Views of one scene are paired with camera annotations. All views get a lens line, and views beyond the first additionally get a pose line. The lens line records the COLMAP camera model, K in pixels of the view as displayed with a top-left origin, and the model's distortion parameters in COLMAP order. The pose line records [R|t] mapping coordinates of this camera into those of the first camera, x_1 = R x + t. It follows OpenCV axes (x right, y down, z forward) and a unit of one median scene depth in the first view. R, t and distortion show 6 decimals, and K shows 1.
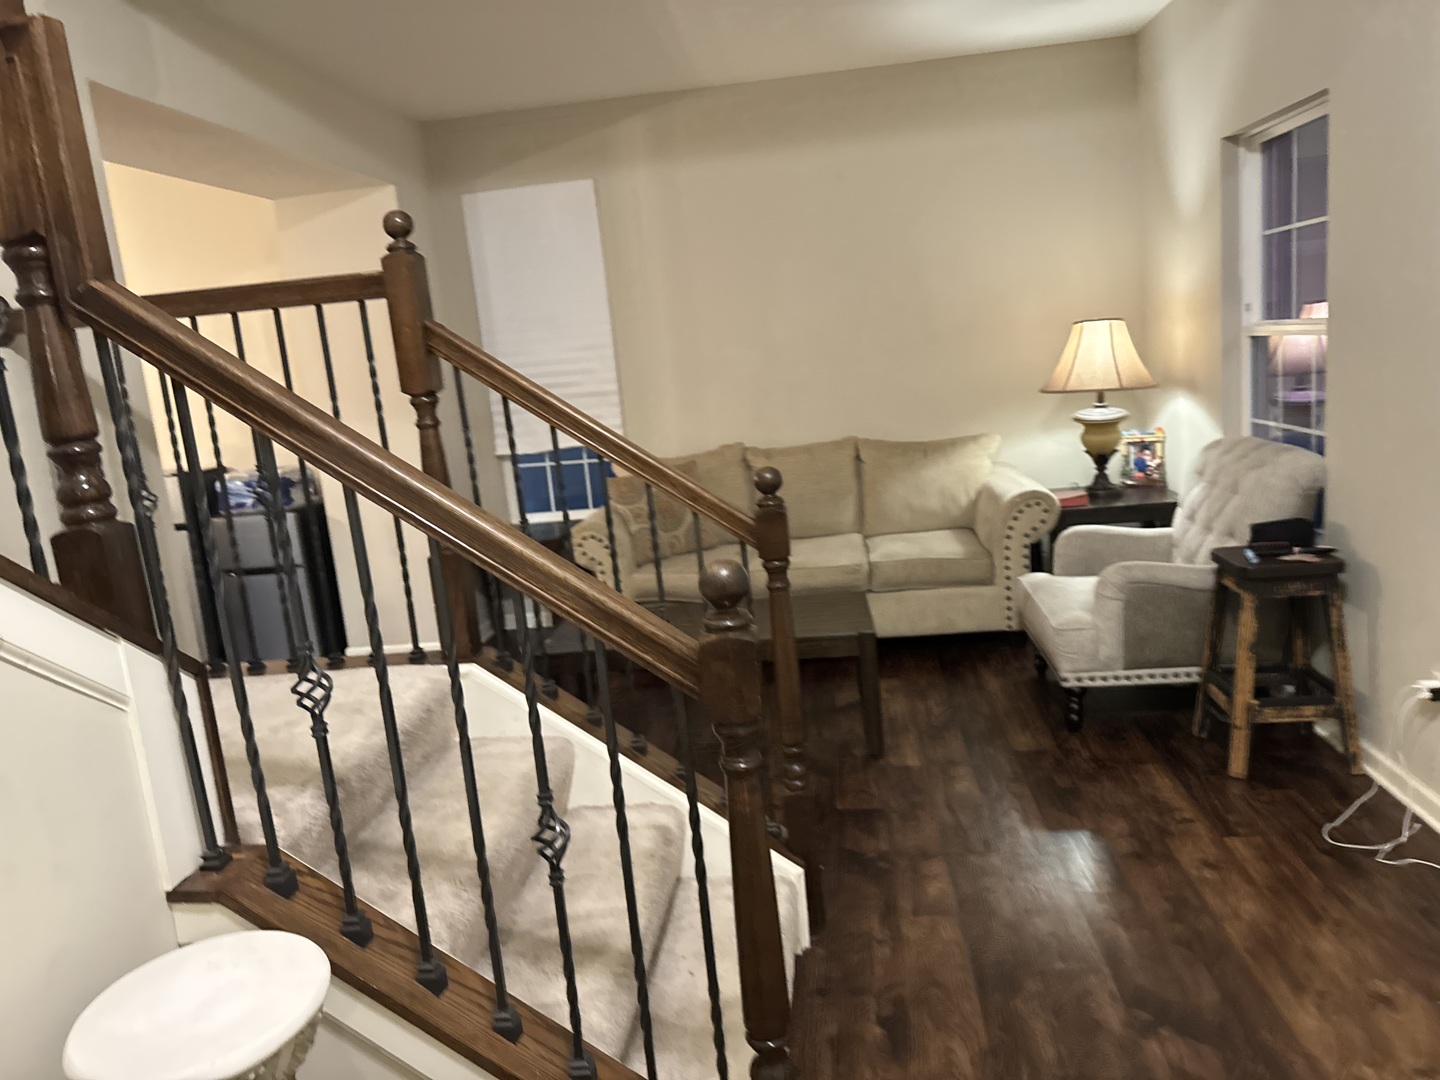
lens RADIAL K [[1013.6, 0, 718.7], [0, 1013.6, 548.6], [0, 0, 1]] dist [0.076163, -0.002014]
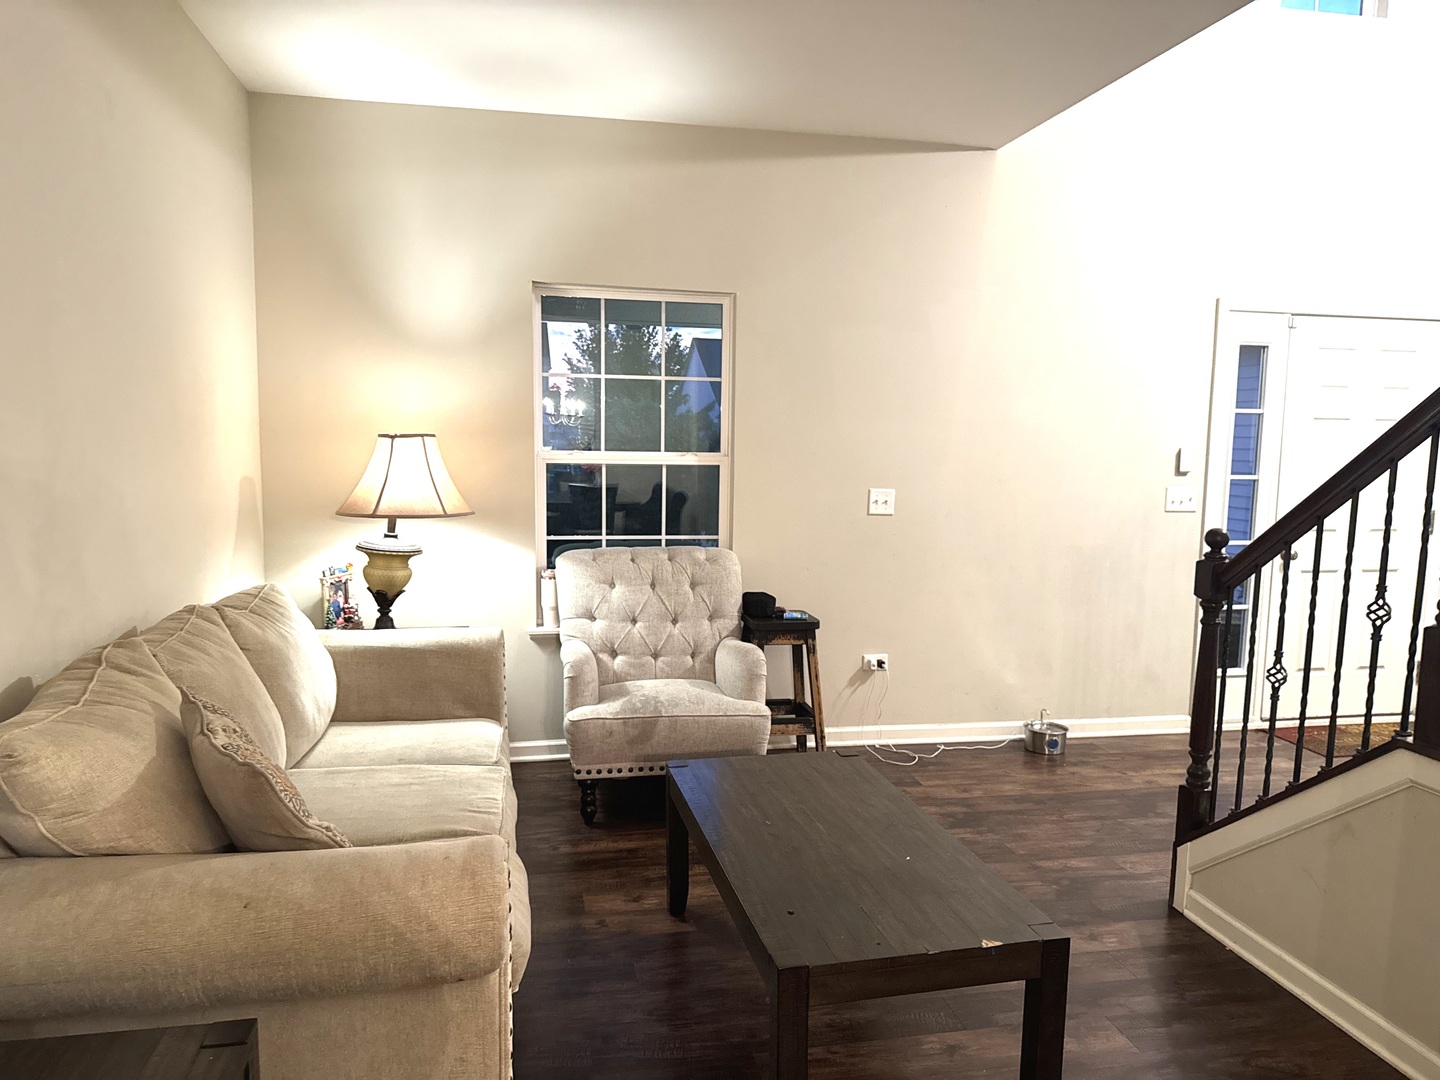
lens RADIAL K [[1013.6, 0, 718.7], [0, 1013.6, 548.6], [0, 0, 1]] dist [0.076163, -0.002014]
pose [[-0.312317, -0.025088, 0.949647, -0.871951], [0.180162, 0.979945, 0.085139, -0.253905], [-0.932738, 0.197681, -0.301534, 1.735572]]
